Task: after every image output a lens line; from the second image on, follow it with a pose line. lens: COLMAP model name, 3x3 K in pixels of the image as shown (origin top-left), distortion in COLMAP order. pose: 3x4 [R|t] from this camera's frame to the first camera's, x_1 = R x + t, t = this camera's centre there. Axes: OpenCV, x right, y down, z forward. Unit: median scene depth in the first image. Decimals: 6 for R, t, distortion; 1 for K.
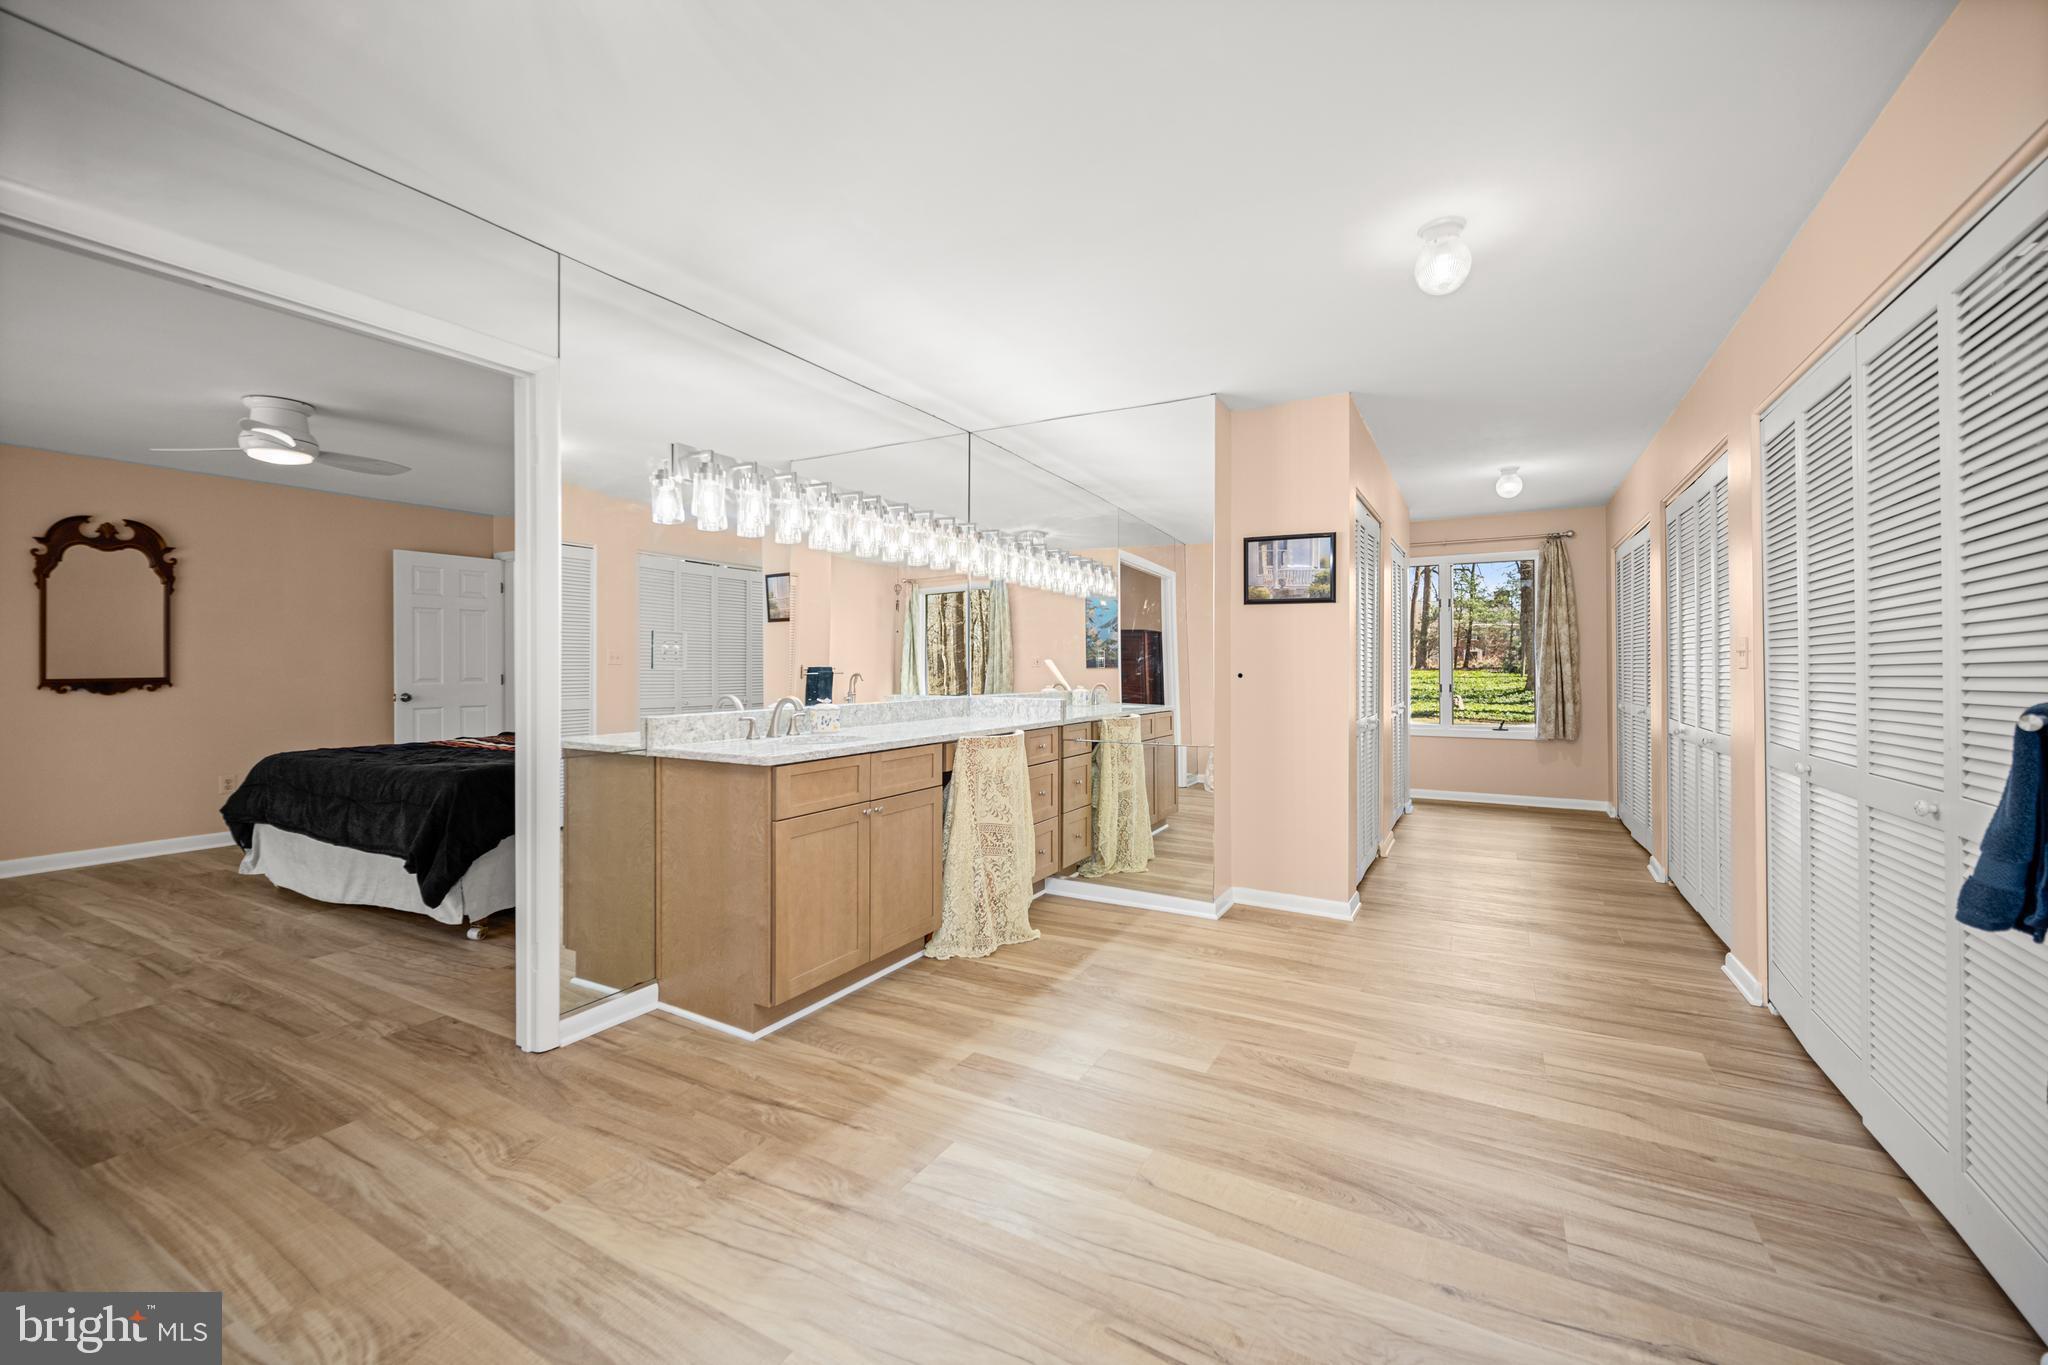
lens RADIAL K [[828.0, 0, 1020.9], [0, 828.0, 687.0], [0, 0, 1]] dist [0.000794, -0.000167]
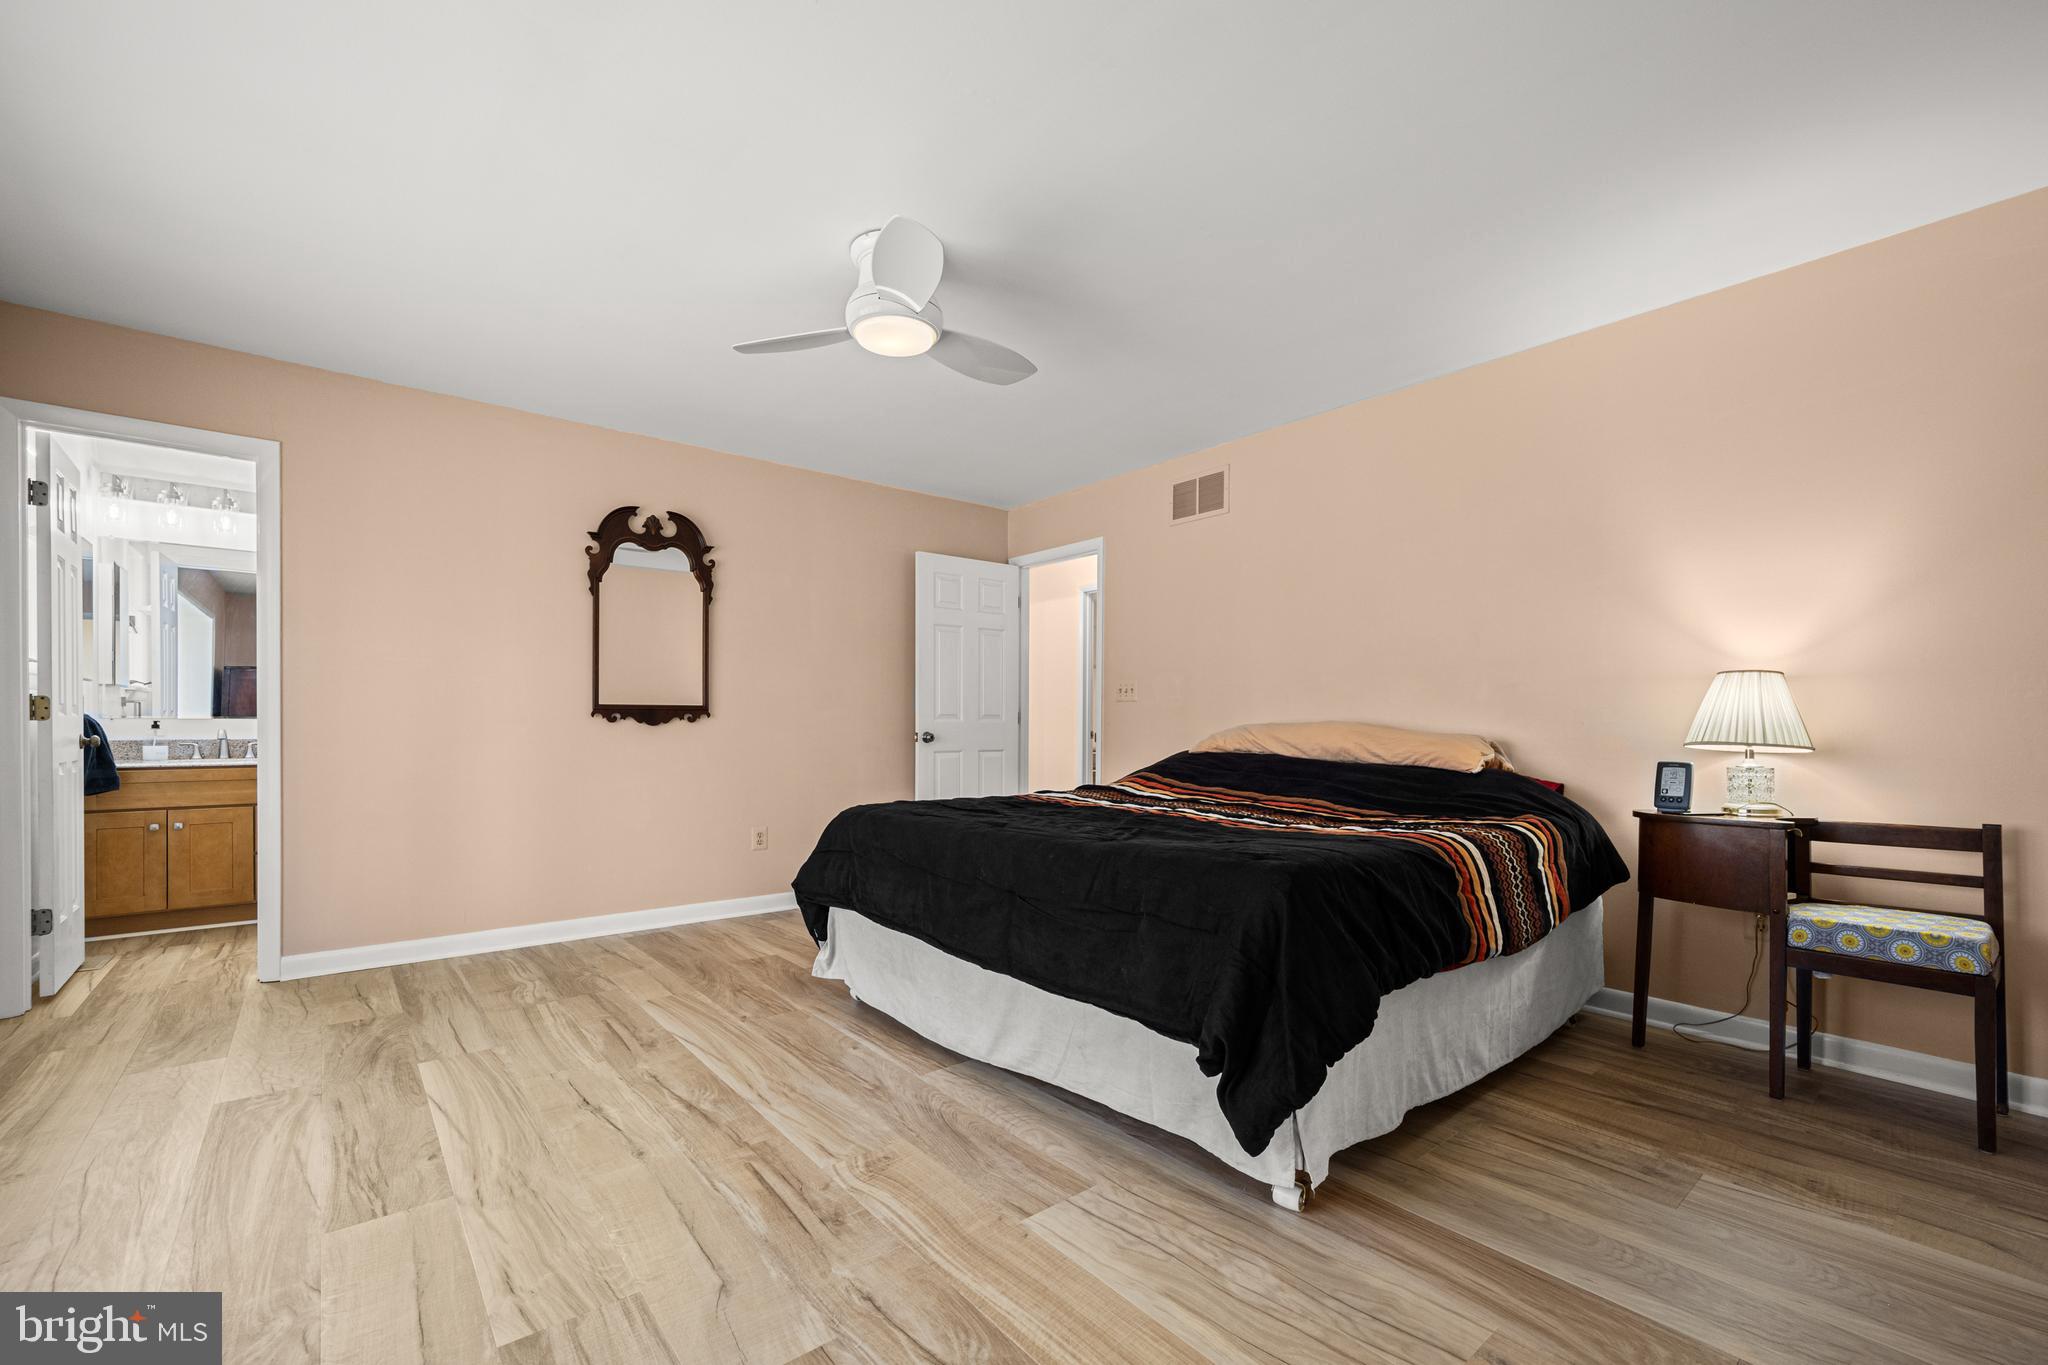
lens RADIAL K [[865.2, 0, 1023.3], [0, 865.2, 761.3], [0, 0, 1]] dist [0.024844, 0.000050]
pose [[0.928883, 0.021506, -0.369748, -0.508919], [-0.016170, 0.999716, 0.017526, 0.028299], [0.370019, -0.010301, 0.928967, 0.385879]]
